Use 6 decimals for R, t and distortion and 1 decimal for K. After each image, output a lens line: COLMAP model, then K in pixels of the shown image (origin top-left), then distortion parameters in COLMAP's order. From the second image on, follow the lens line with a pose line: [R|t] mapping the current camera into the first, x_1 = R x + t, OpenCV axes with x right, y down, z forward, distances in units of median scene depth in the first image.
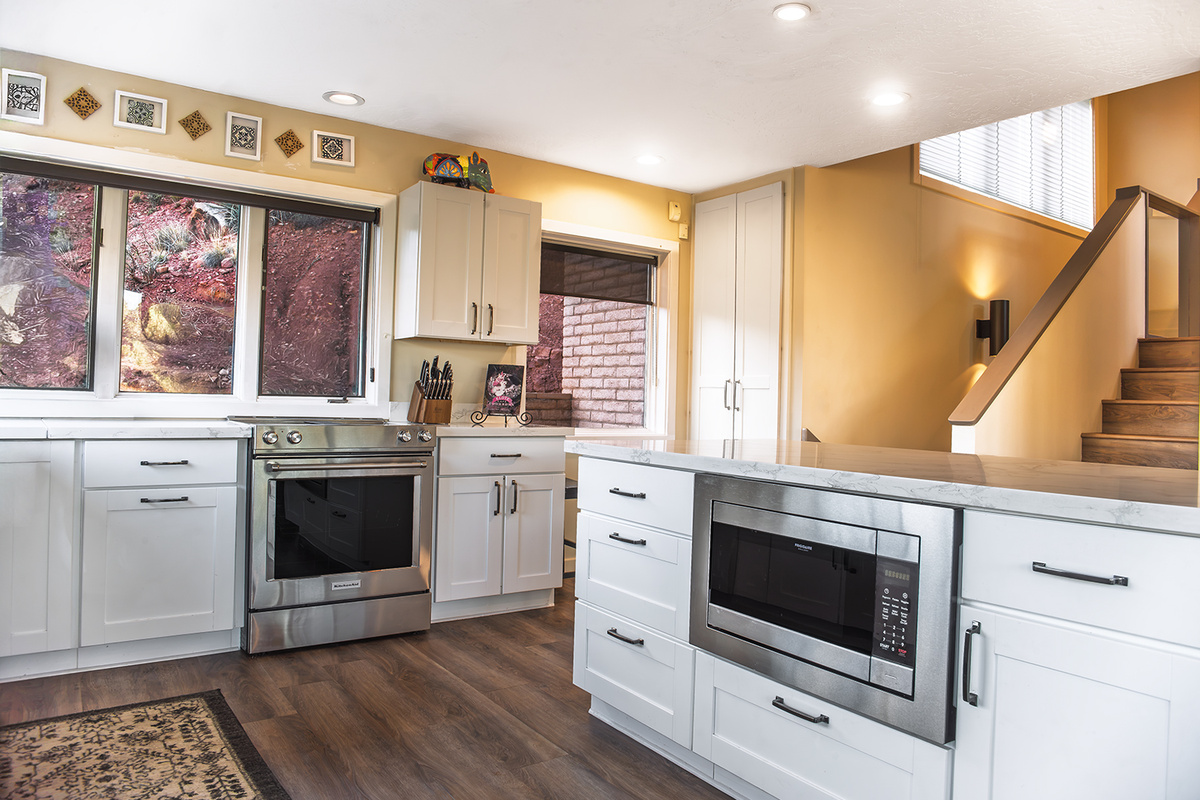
lens RADIAL K [[799.9, 0, 601.5], [0, 799.9, 385.3], [0, 0, 1]] dist [-0.035436, 0.026970]
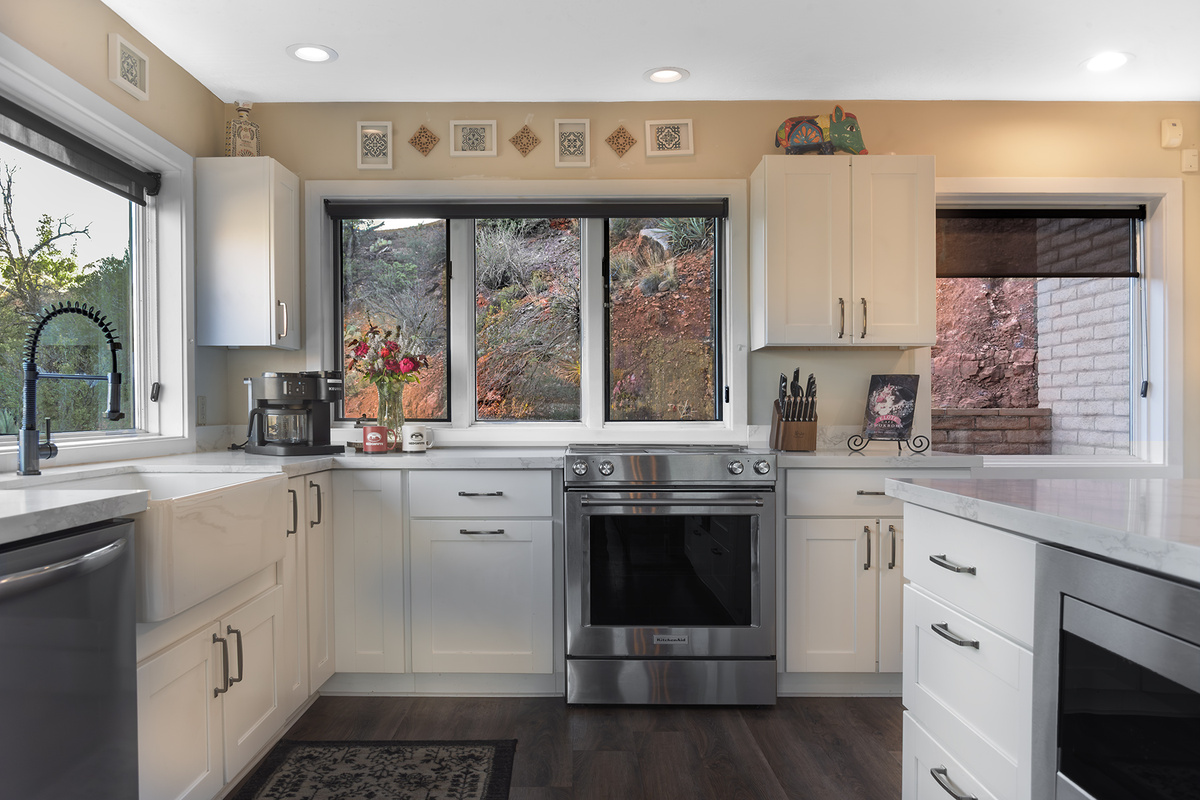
lens RADIAL K [[845.4, 0, 597.3], [0, 845.4, 424.2], [0, 0, 1]] dist [-0.006960, -0.002357]
pose [[0.823273, -0.018834, -0.567333, 0.119588], [0.031677, 0.999416, 0.012788, 0.003030], [0.566761, -0.028499, 0.823389, 0.181481]]
